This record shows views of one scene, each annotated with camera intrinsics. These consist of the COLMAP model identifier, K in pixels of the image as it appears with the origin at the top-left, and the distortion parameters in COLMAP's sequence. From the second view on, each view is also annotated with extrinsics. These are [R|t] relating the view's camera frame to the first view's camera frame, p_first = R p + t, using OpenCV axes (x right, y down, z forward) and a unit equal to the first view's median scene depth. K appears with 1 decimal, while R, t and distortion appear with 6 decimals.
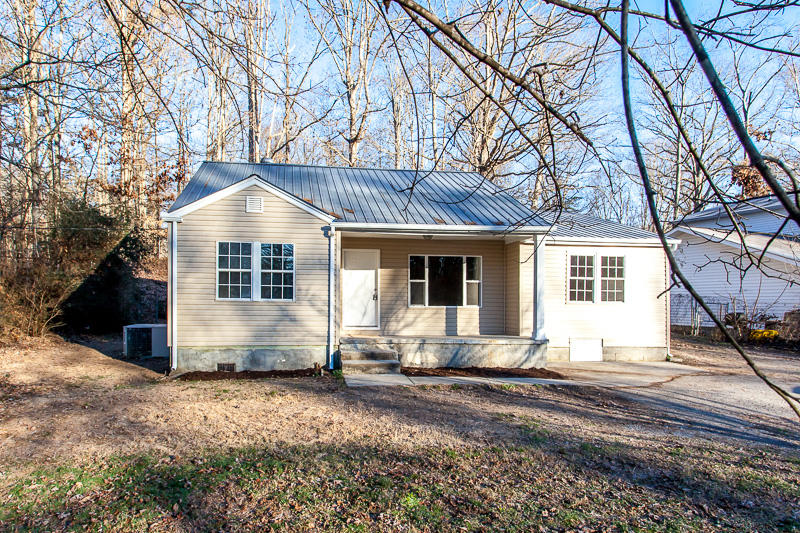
lens RADIAL K [[320.6, 0, 399.9], [0, 320.6, 258.6], [0, 0, 1]] dist [0.000773, 0.000159]
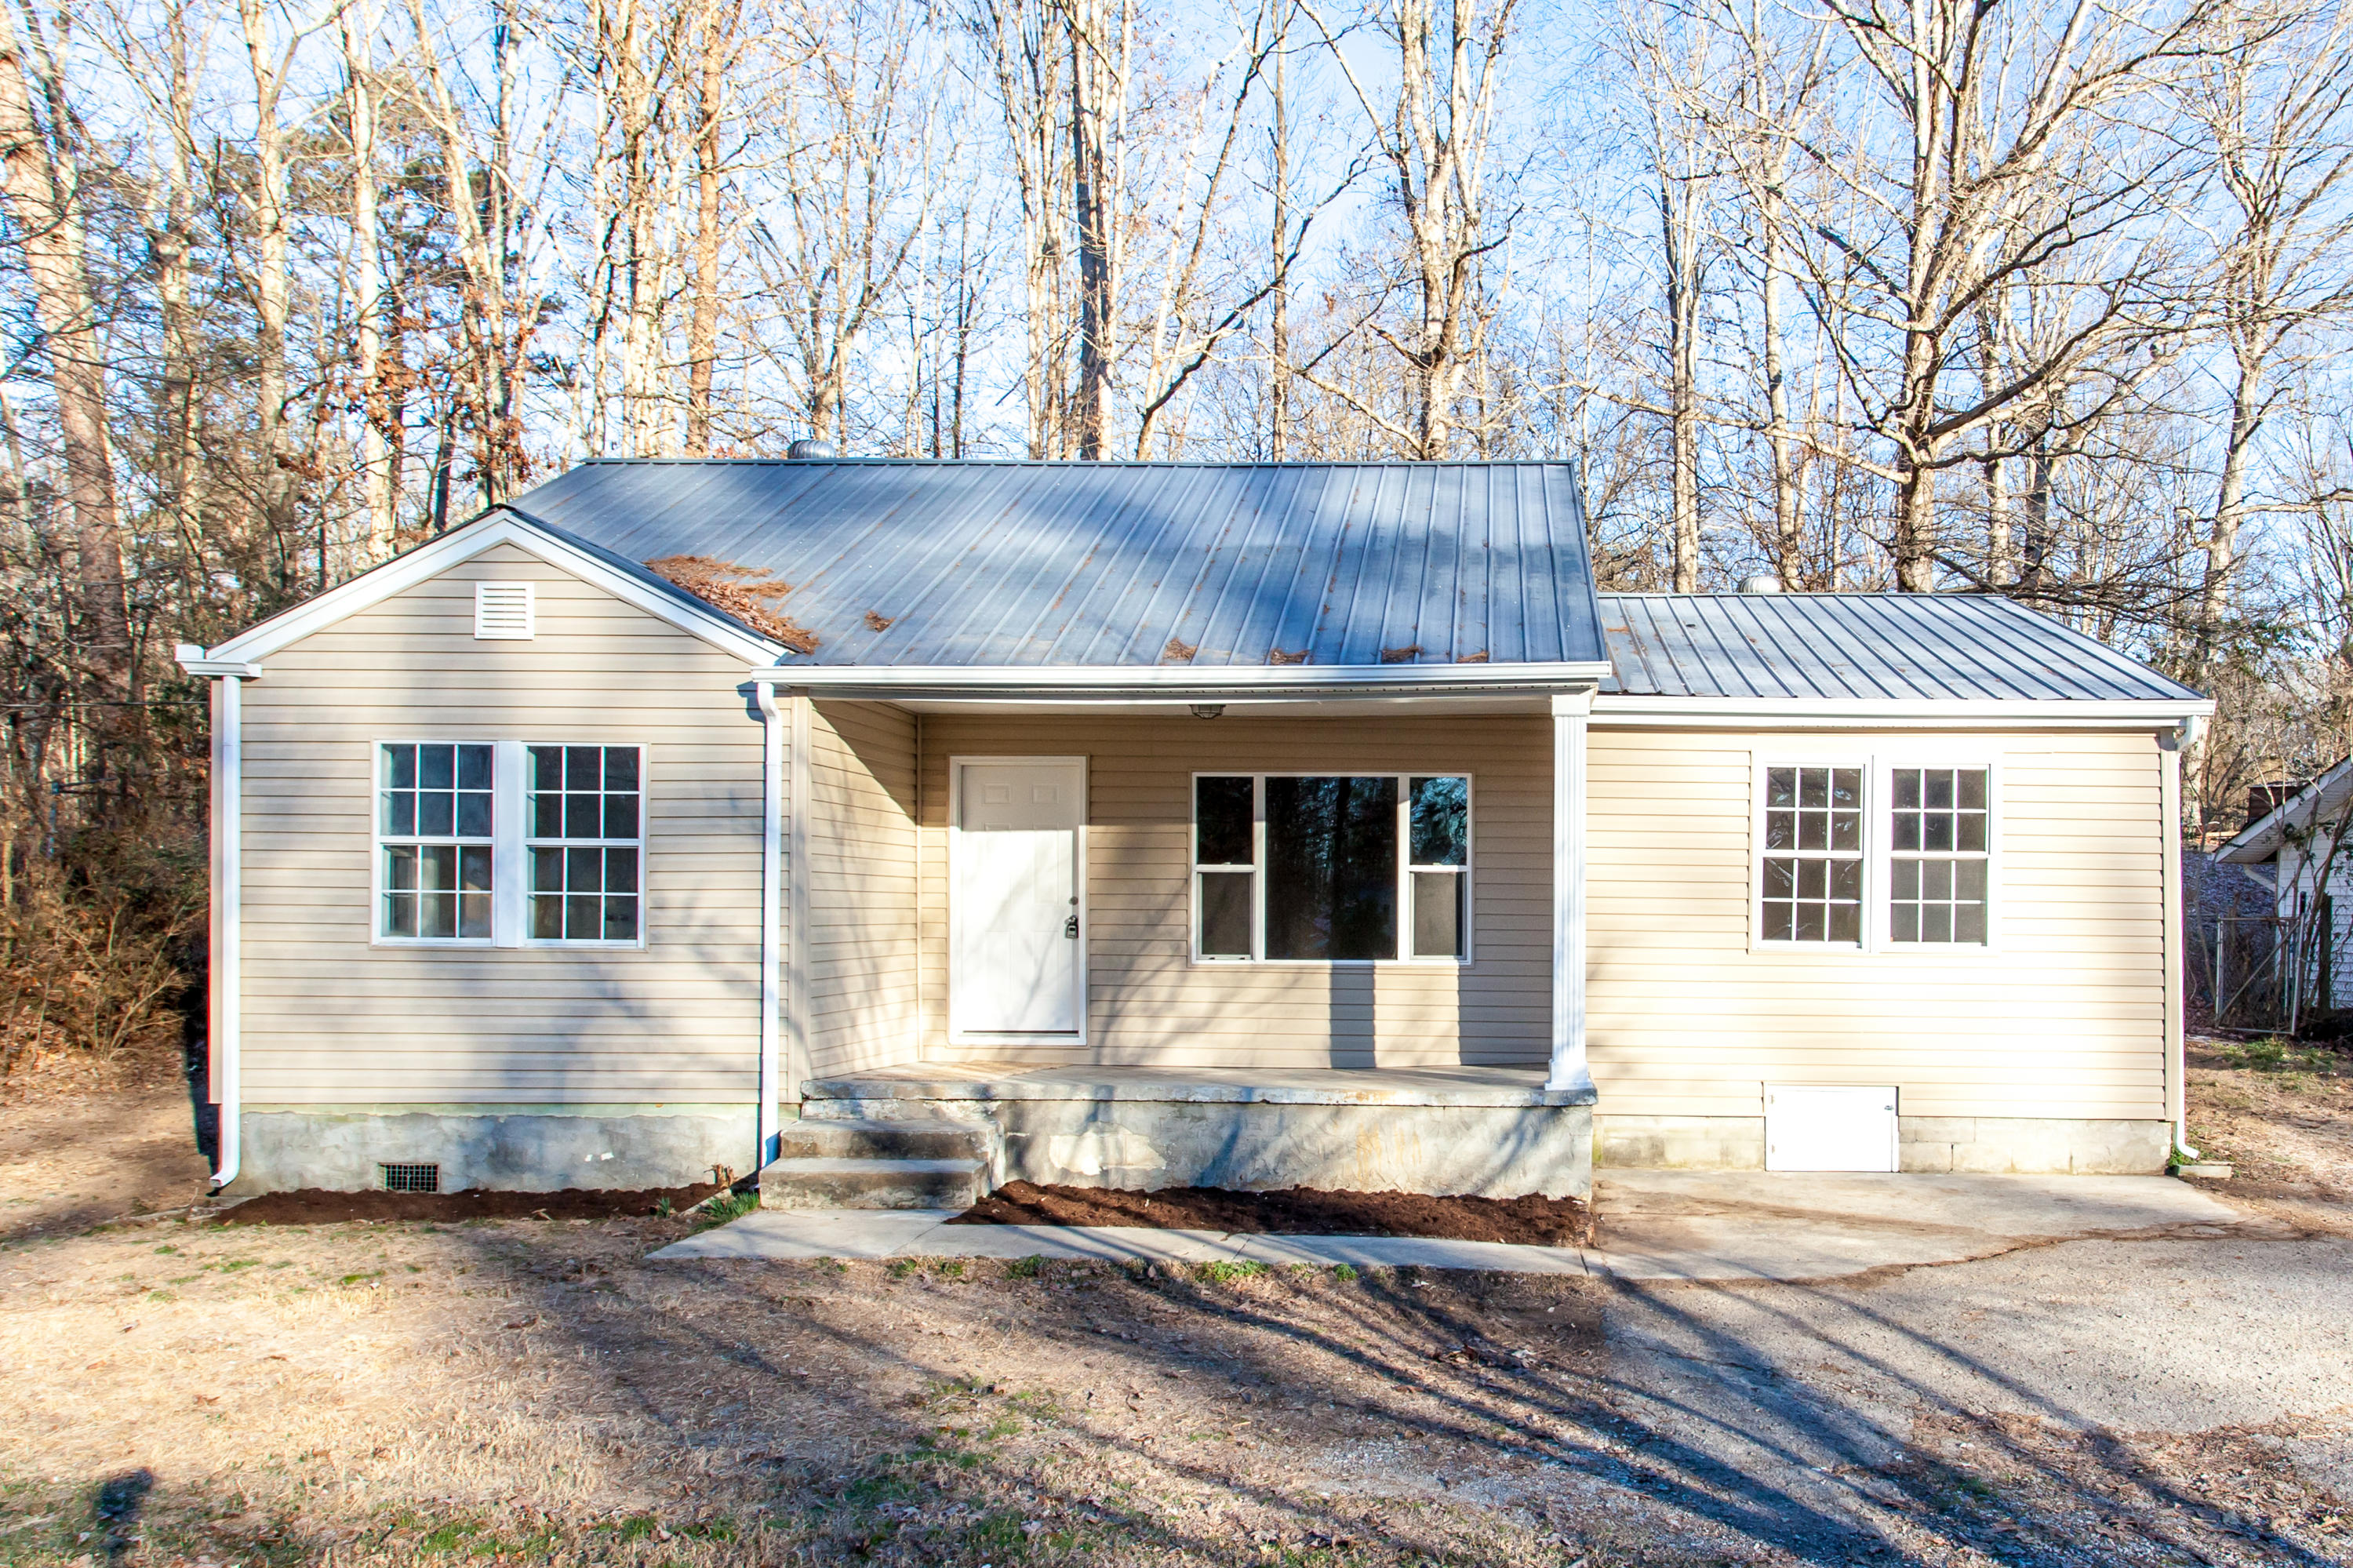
lens RADIAL K [[1151.9, 0, 1176.5], [0, 1151.9, 784.0], [0, 0, 1]] dist [0.001221, 0.000207]
pose [[0.996301, -0.013713, -0.084828, 0.204817], [0.013593, 0.999906, -0.001991, -0.002697], [0.084848, 0.000830, 0.996394, 0.021705]]
